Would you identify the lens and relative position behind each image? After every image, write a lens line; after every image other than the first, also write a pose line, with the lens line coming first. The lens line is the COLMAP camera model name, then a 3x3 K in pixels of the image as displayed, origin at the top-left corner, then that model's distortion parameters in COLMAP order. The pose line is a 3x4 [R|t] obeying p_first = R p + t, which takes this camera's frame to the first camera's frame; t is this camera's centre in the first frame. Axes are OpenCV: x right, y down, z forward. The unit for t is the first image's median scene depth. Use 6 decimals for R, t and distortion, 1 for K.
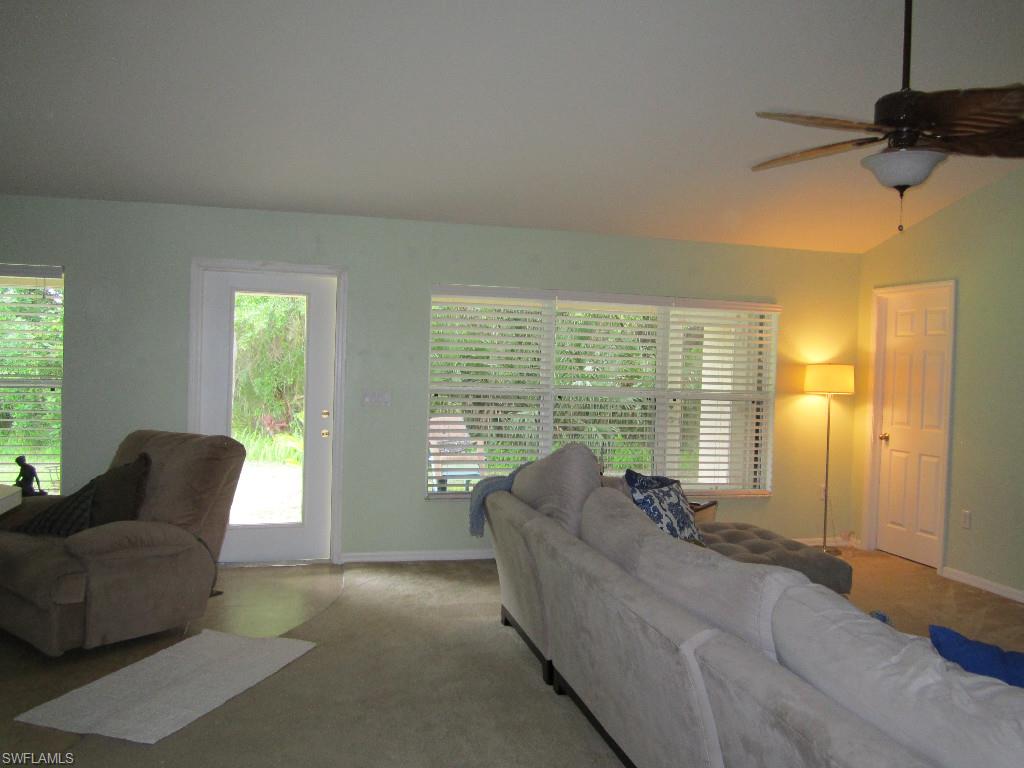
lens RADIAL K [[860.5, 0, 494.9], [0, 860.5, 381.8], [0, 0, 1]] dist [-0.031194, 0.009814]
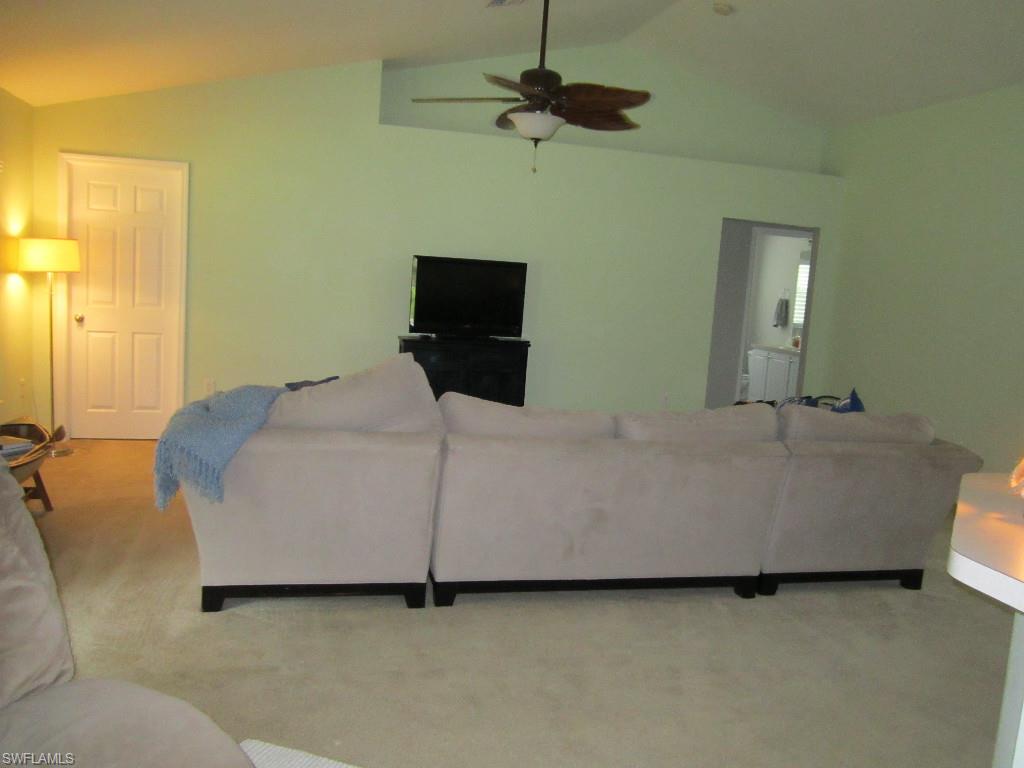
lens RADIAL K [[860.5, 0, 494.9], [0, 860.5, 381.8], [0, 0, 1]] dist [-0.031194, 0.009814]
pose [[-0.023006, -0.166060, 0.985847, -0.494210], [-0.039192, 0.985500, 0.165087, -0.039496], [-0.998967, -0.034839, -0.029181, 0.591725]]
